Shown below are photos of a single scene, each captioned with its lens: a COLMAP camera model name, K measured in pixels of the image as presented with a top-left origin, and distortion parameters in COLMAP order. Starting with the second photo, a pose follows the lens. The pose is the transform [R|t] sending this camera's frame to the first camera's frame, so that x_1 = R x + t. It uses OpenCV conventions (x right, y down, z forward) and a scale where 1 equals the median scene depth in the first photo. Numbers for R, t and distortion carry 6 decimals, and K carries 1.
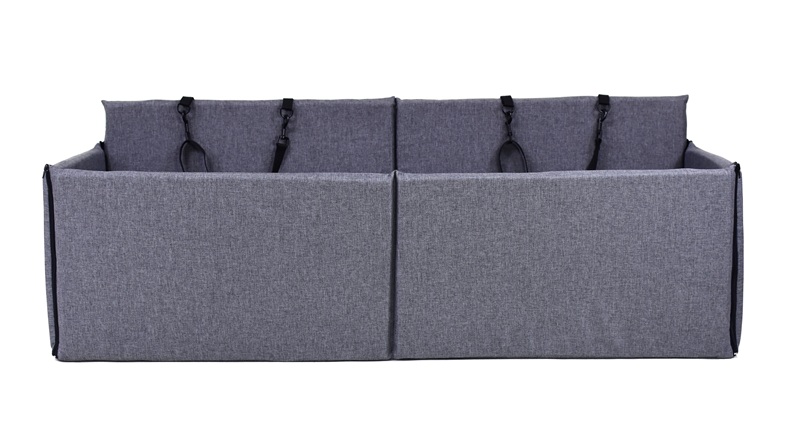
lens RADIAL K [[1264.8, 0, 400.8], [0, 1264.8, 221.1], [0, 0, 1]] dist [-0.133534, 0.000000]
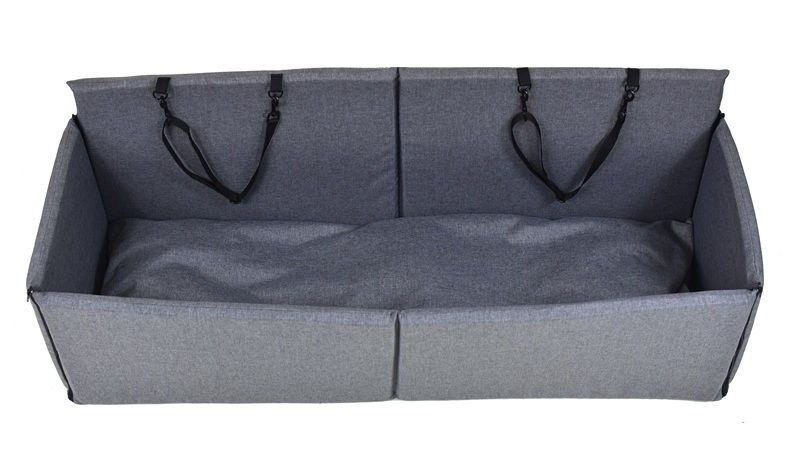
lens RADIAL K [[1189.0, 0, 399.3], [0, 1189.0, 229.4], [0, 0, 1]] dist [-0.136608, 0.000000]
pose [[0.999997, 0.002318, -0.001046, -0.002010], [-0.001120, 0.770710, 0.637185, -0.543185], [0.002283, -0.637181, 0.770710, 0.292652]]
